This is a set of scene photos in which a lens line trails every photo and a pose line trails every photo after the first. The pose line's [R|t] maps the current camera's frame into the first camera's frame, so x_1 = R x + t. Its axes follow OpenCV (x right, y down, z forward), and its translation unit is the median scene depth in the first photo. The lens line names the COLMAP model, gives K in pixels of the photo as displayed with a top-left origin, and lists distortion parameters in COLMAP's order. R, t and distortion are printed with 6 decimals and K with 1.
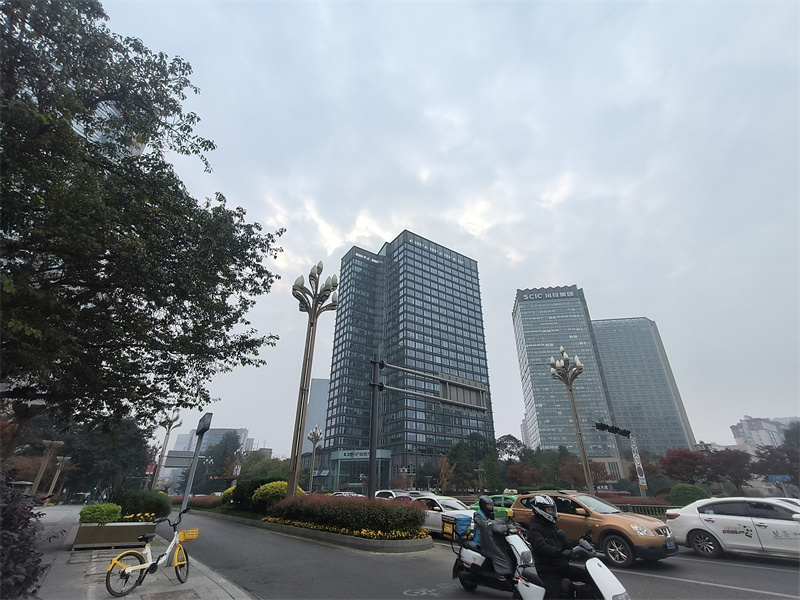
lens RADIAL K [[376.7, 0, 400.7], [0, 376.7, 303.9], [0, 0, 1]] dist [0.023888, 0.002400]
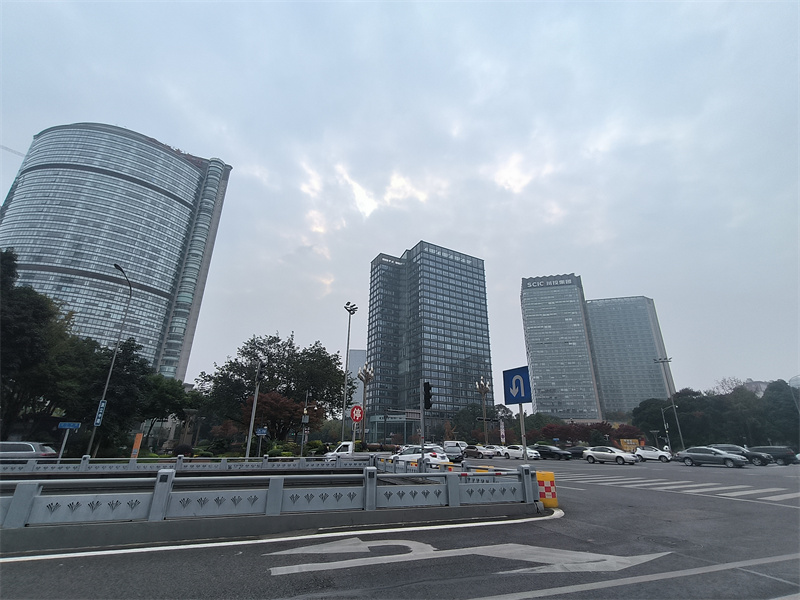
lens RADIAL K [[376.7, 0, 405.0], [0, 376.7, 303.4], [0, 0, 1]] dist [0.023888, 0.002400]
pose [[0.995118, -0.032622, -0.093150, 0.060392], [0.042006, 0.994037, 0.100625, -0.107902], [0.089312, -0.104047, 0.990554, -0.219387]]
